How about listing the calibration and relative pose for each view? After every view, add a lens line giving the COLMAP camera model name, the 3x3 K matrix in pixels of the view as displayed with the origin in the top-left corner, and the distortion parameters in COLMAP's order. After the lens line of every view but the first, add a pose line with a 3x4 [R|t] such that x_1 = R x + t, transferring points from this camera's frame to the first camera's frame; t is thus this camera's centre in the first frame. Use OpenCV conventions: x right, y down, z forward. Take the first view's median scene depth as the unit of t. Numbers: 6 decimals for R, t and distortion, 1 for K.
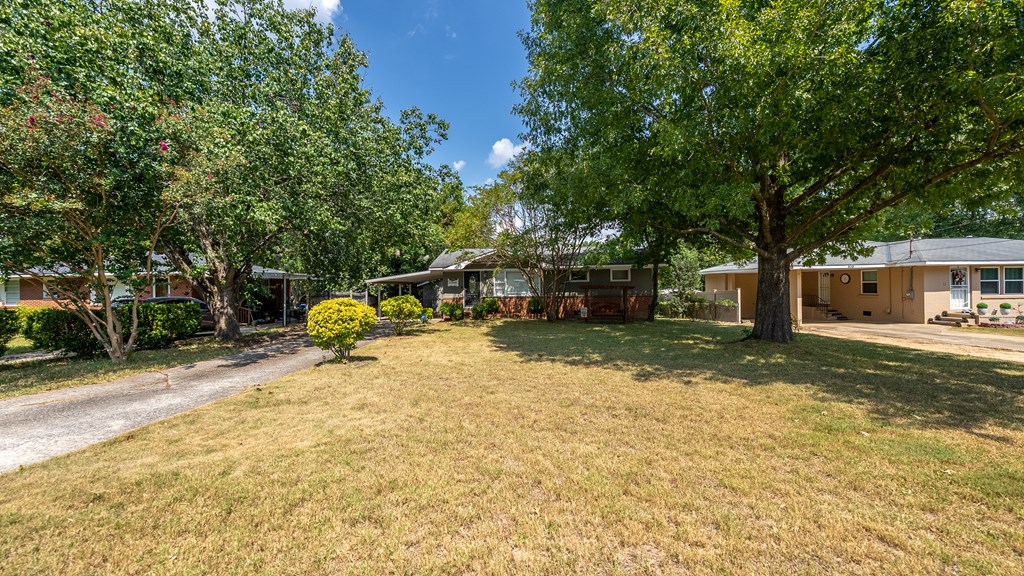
lens RADIAL K [[398.8, 0, 512.0], [0, 398.8, 288.0], [0, 0, 1]] dist [0.000482, 0.000032]
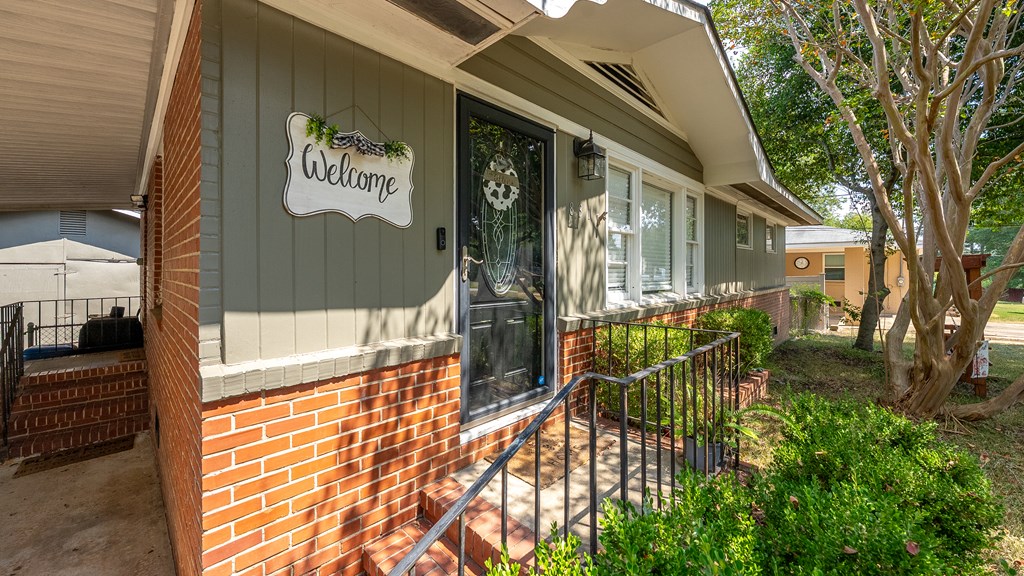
lens RADIAL K [[398.8, 0, 512.0], [0, 398.8, 288.0], [0, 0, 1]] dist [0.000482, 0.000032]
pose [[0.652912, -0.011980, 0.757339, -0.194124], [-0.007117, 0.999734, 0.021951, 0.008223], [-0.757401, -0.019722, 0.652652, 0.934361]]
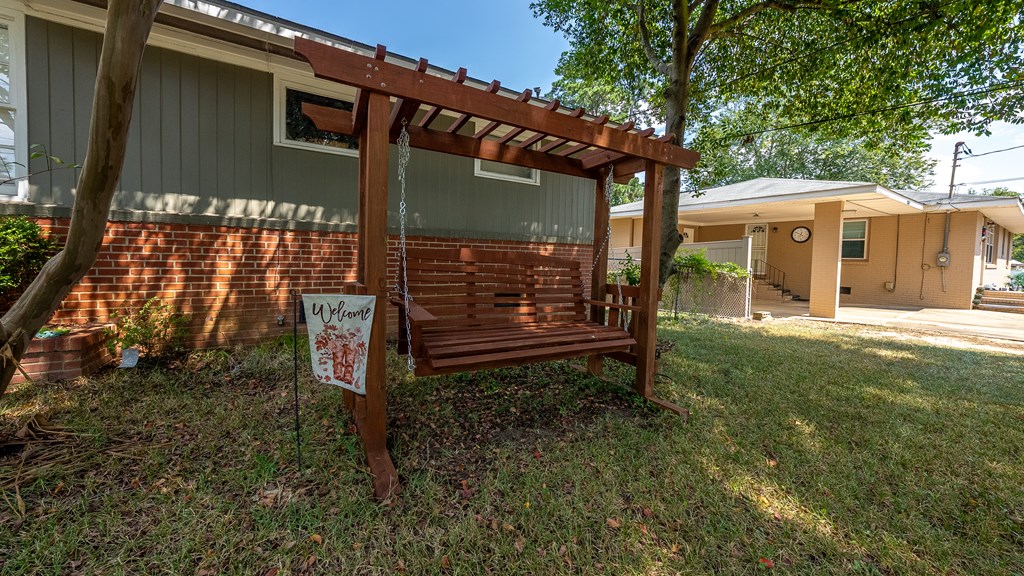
lens RADIAL K [[349.1, 0, 515.2], [0, 349.1, 273.0], [0, 0, 1]] dist [-0.000645, -0.000058]
pose [[0.814983, 0.011180, 0.579377, 0.143174], [-0.035391, 0.998908, 0.030508, 0.035743], [-0.578403, -0.045368, 0.814489, 0.799845]]
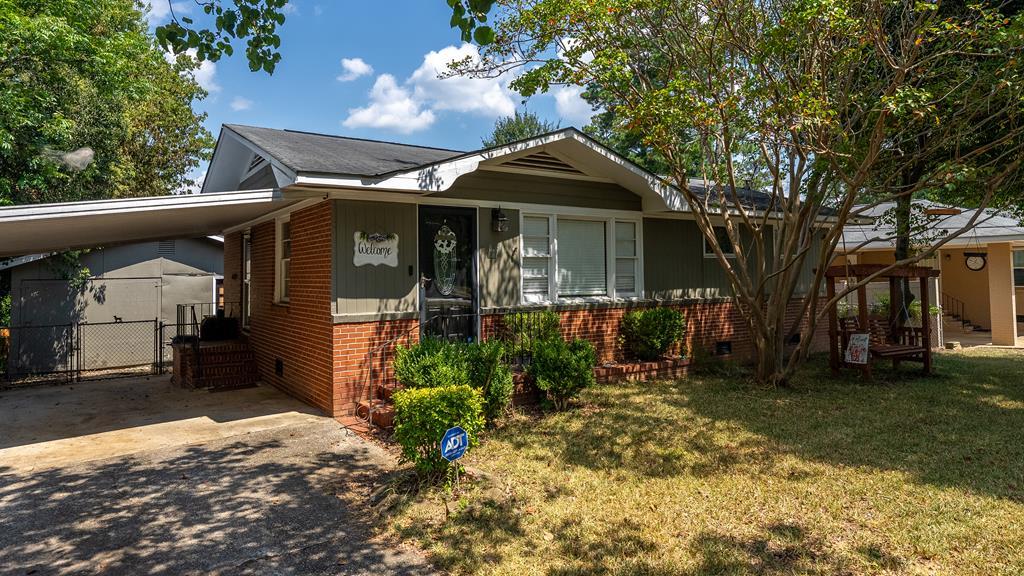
lens RADIAL K [[626.7, 0, 510.2], [0, 626.7, 255.5], [0, 0, 1]] dist [0.003590, 0.001235]
pose [[0.784815, 0.024800, 0.619234, -0.316382], [0.005789, 0.998862, -0.047341, 0.007286], [-0.619703, 0.040739, 0.783778, 0.680165]]
